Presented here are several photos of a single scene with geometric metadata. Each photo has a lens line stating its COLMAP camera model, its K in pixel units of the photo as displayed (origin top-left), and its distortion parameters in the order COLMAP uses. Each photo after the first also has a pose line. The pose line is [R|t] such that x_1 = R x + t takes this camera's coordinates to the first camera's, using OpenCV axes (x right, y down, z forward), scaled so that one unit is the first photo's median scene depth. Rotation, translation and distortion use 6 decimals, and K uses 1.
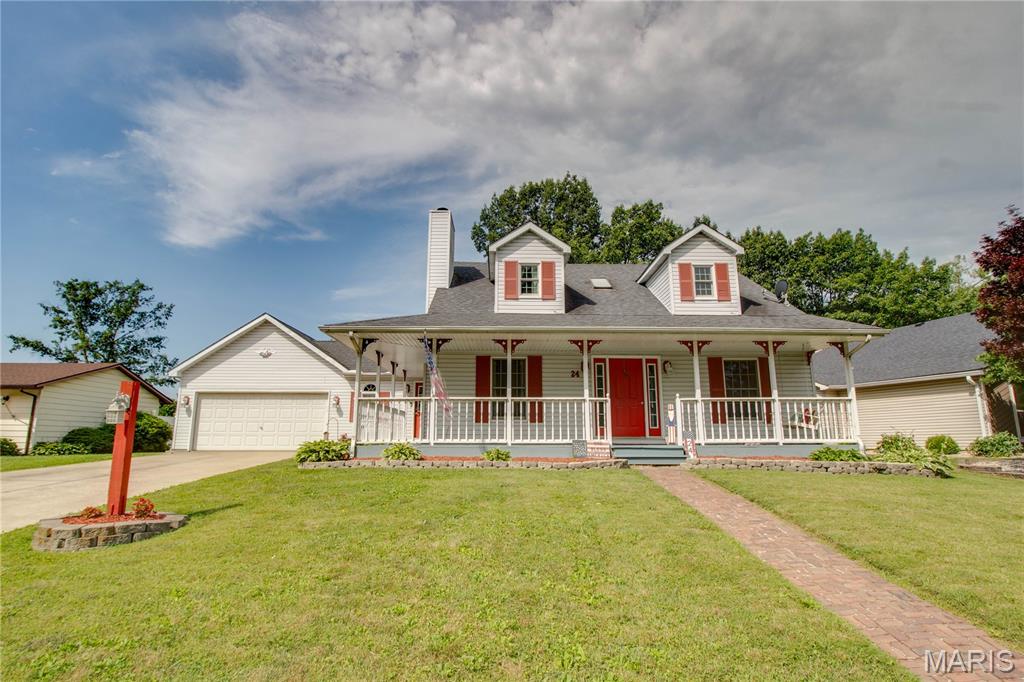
lens RADIAL K [[531.2, 0, 512.0], [0, 531.2, 341.0], [0, 0, 1]] dist [-0.001908, -0.000298]
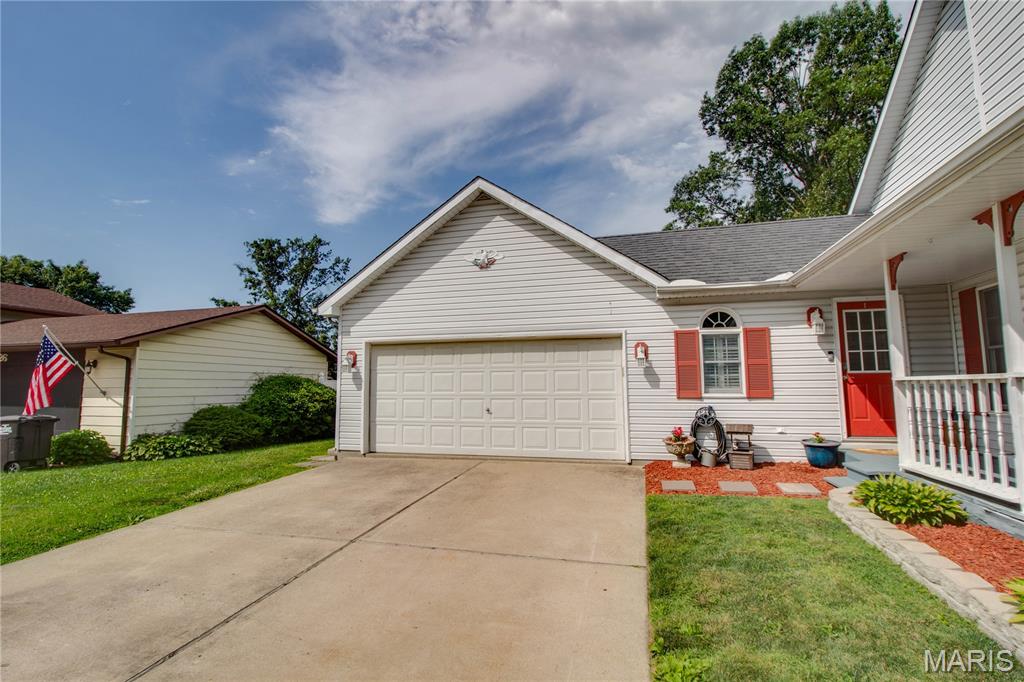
lens RADIAL K [[531.2, 0, 512.0], [0, 531.2, 341.0], [0, 0, 1]] dist [-0.001908, -0.000298]
pose [[0.957512, -0.034223, -0.286357, -0.094157], [0.061441, 0.994346, 0.086609, 0.017710], [0.281774, -0.100523, 0.954200, 0.165657]]
